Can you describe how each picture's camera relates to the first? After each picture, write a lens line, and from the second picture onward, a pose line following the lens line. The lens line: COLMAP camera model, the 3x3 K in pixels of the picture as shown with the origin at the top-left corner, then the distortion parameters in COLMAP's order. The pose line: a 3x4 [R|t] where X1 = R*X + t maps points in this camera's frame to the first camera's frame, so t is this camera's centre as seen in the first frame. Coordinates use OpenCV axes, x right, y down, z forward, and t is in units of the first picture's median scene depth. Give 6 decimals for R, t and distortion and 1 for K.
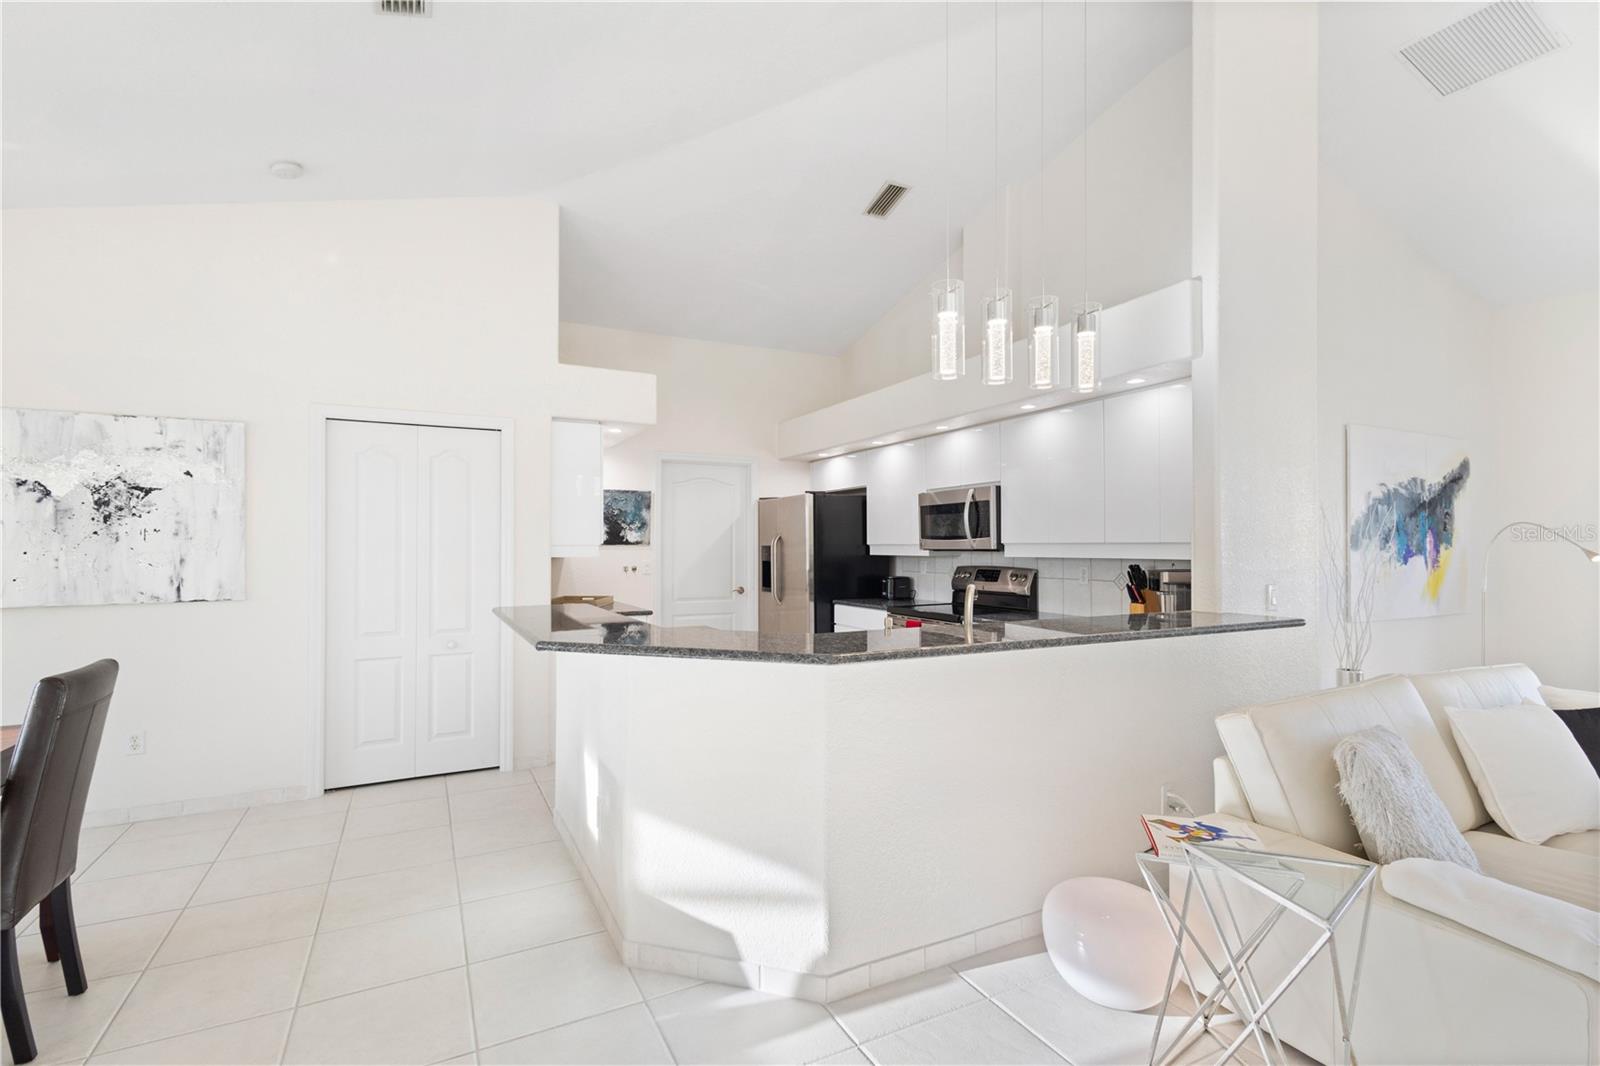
lens RADIAL K [[733.3, 0, 800.2], [0, 733.3, 535.3], [0, 0, 1]] dist [0.012105, -0.003354]
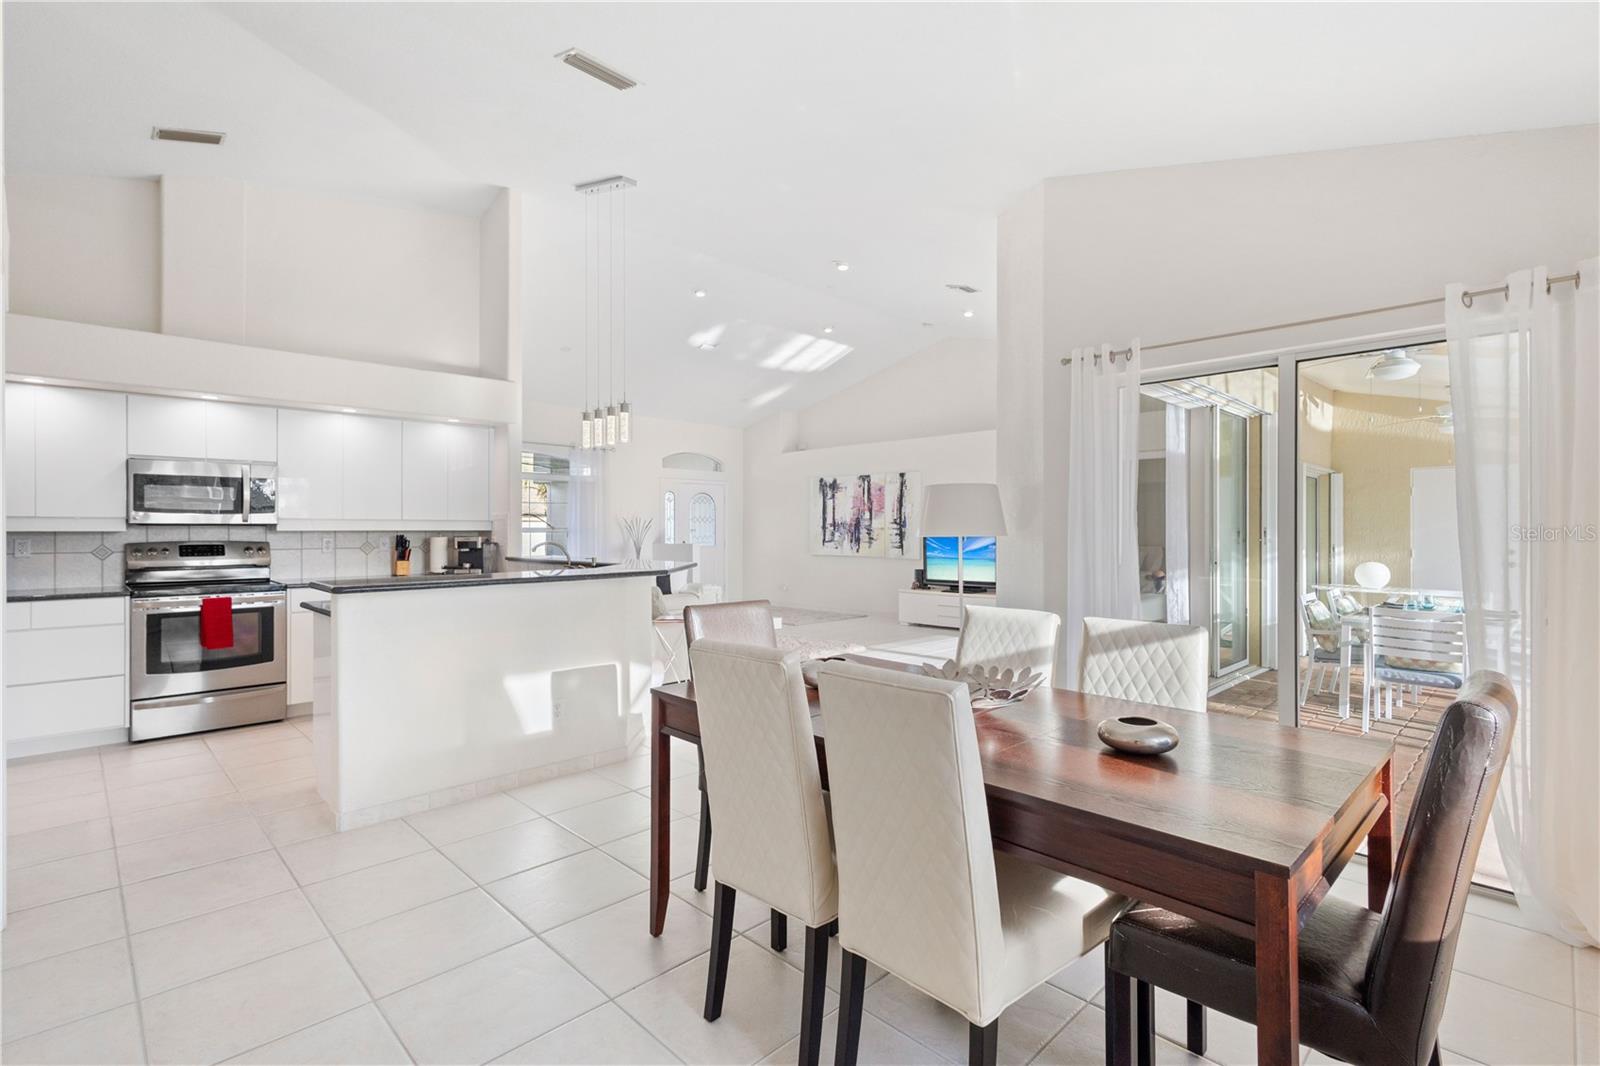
lens RADIAL K [[733.3, 0, 807.0], [0, 733.3, 530.4], [0, 0, 1]] dist [0.012105, -0.003354]
pose [[-0.306756, 0.002120, 0.951786, -0.948957], [-0.010442, 0.999930, -0.005593, 0.024888], [-0.951731, -0.011654, -0.306712, 0.535178]]
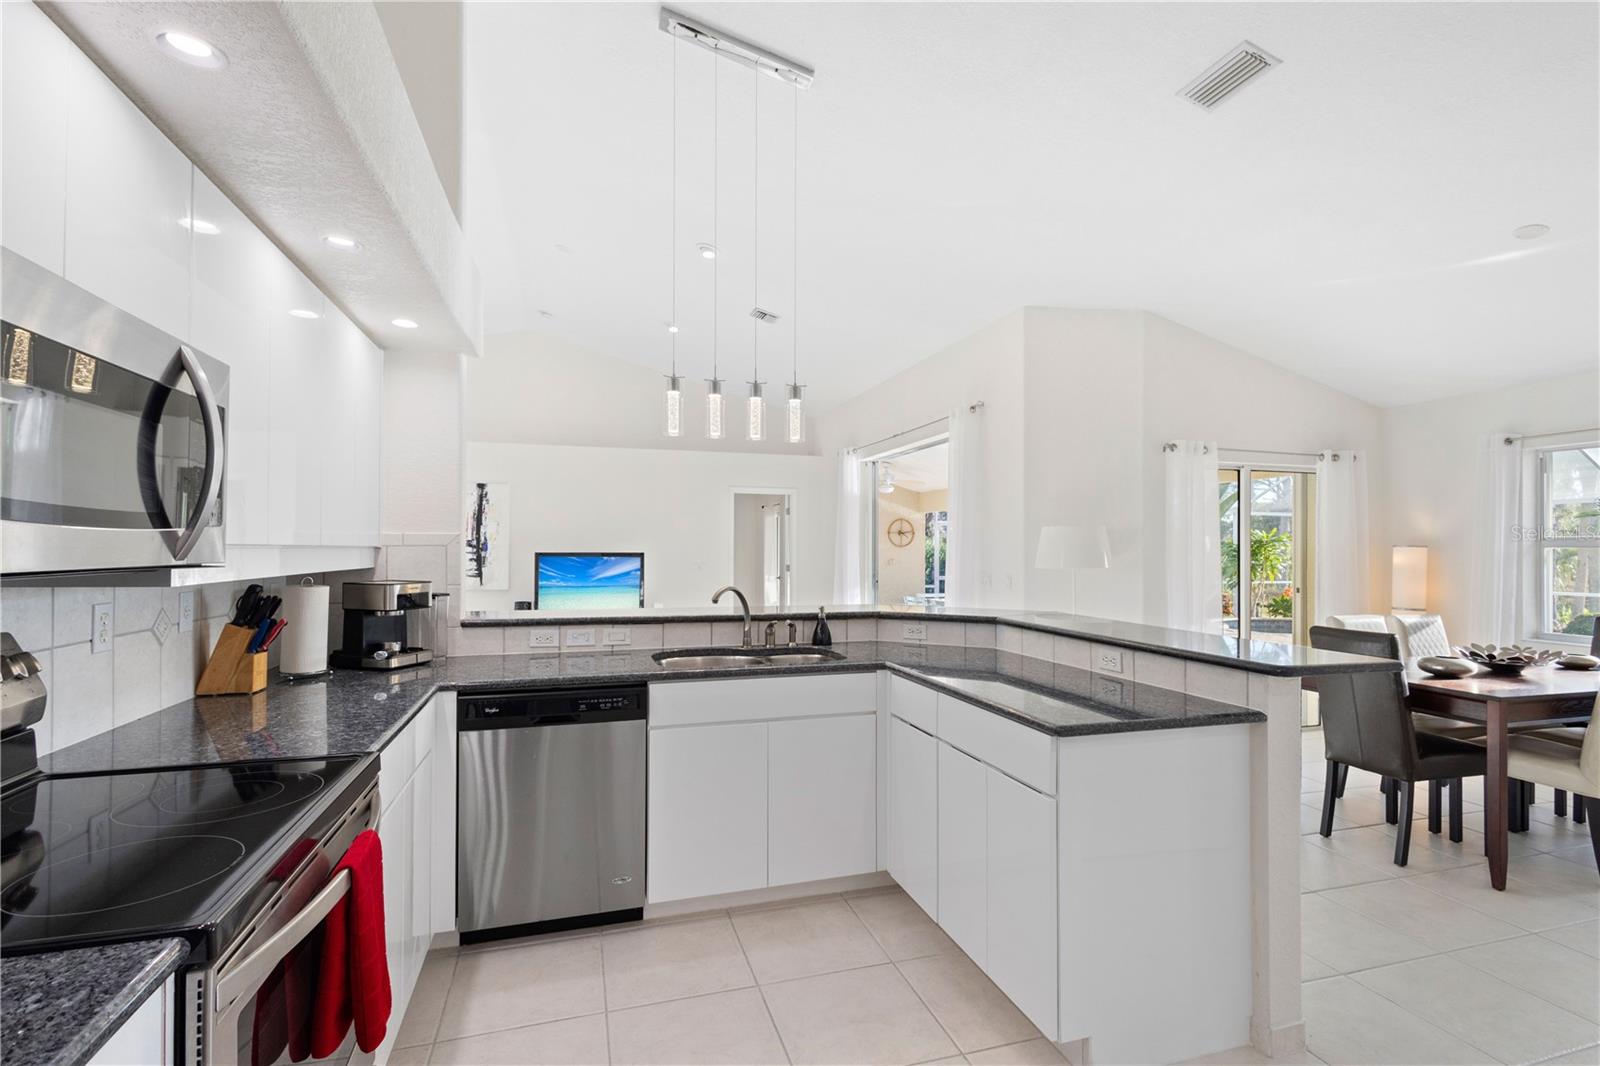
lens RADIAL K [[733.3, 0, 799.7], [0, 733.3, 541.2], [0, 0, 1]] dist [0.012105, -0.003354]
pose [[-0.983405, -0.000668, 0.181421, -0.055675], [-0.004963, 0.999718, -0.023224, 0.014570], [-0.181354, -0.023740, -0.983131, 1.158542]]
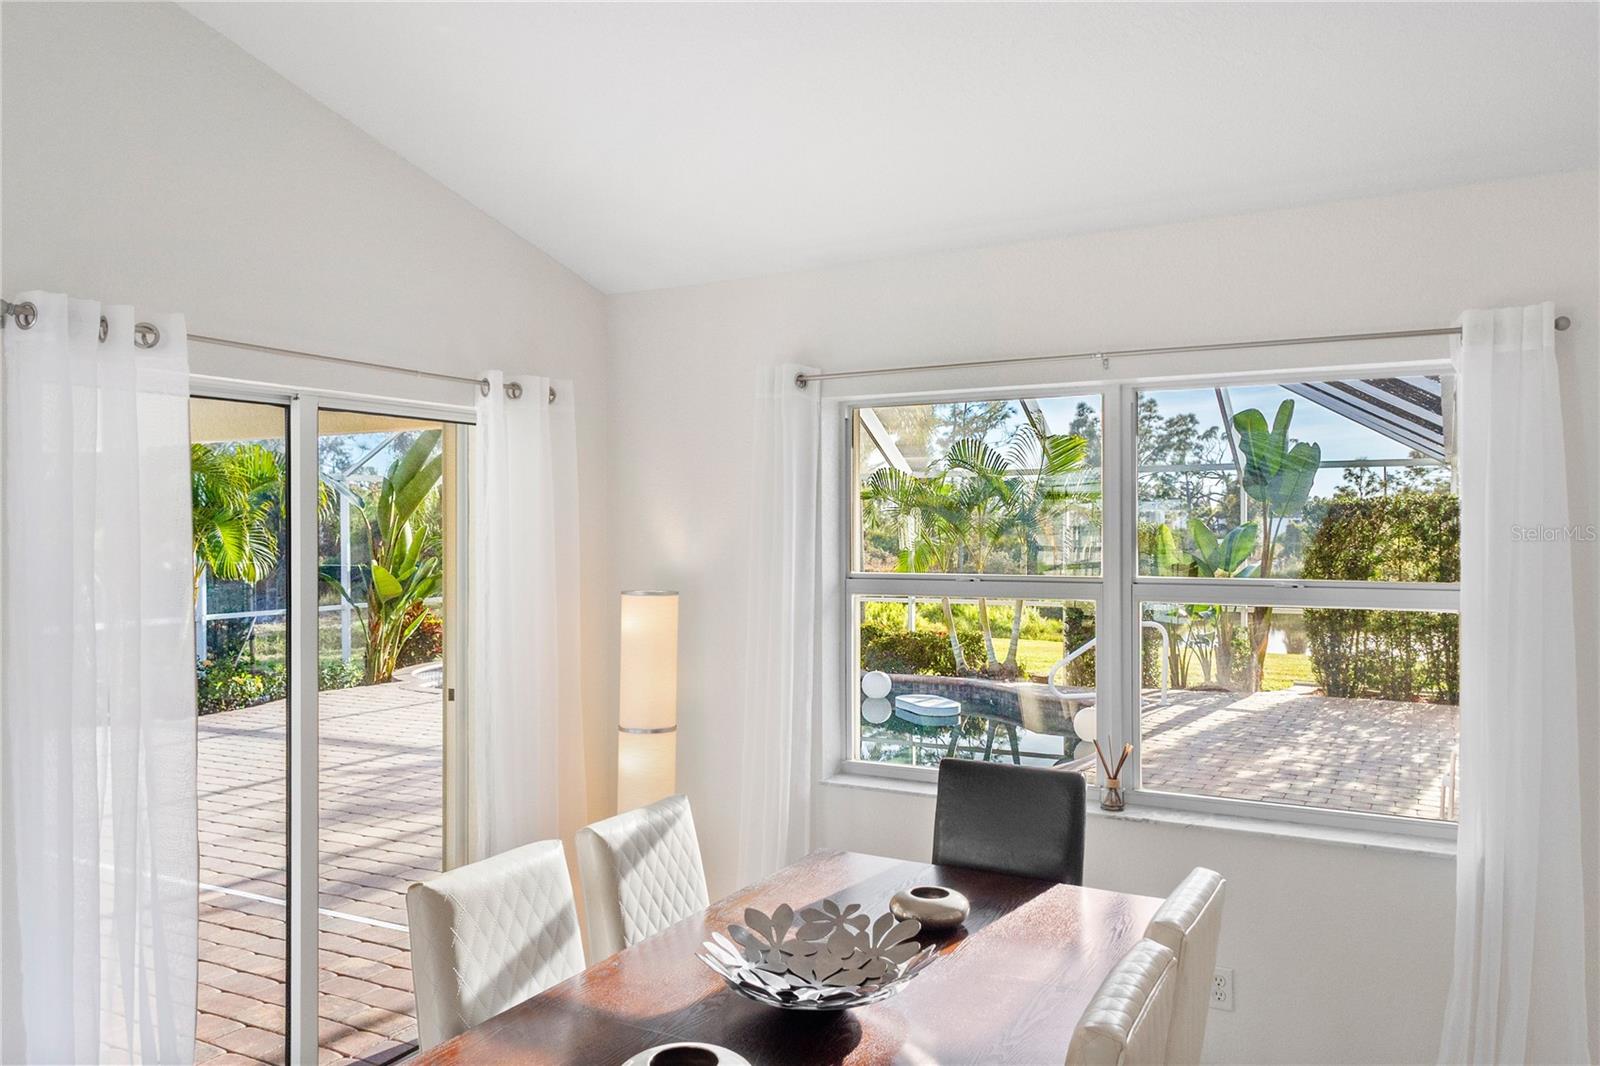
lens RADIAL K [[1177.6, 0, 790.6], [0, 1177.6, 533.4], [0, 0, 1]] dist [0.023819, -0.005011]
pose [[-0.830206, 0.009525, -0.557375, -0.360374], [0.013420, 0.999906, -0.002901, -0.042579], [0.557295, -0.009889, -0.830256, 0.670870]]
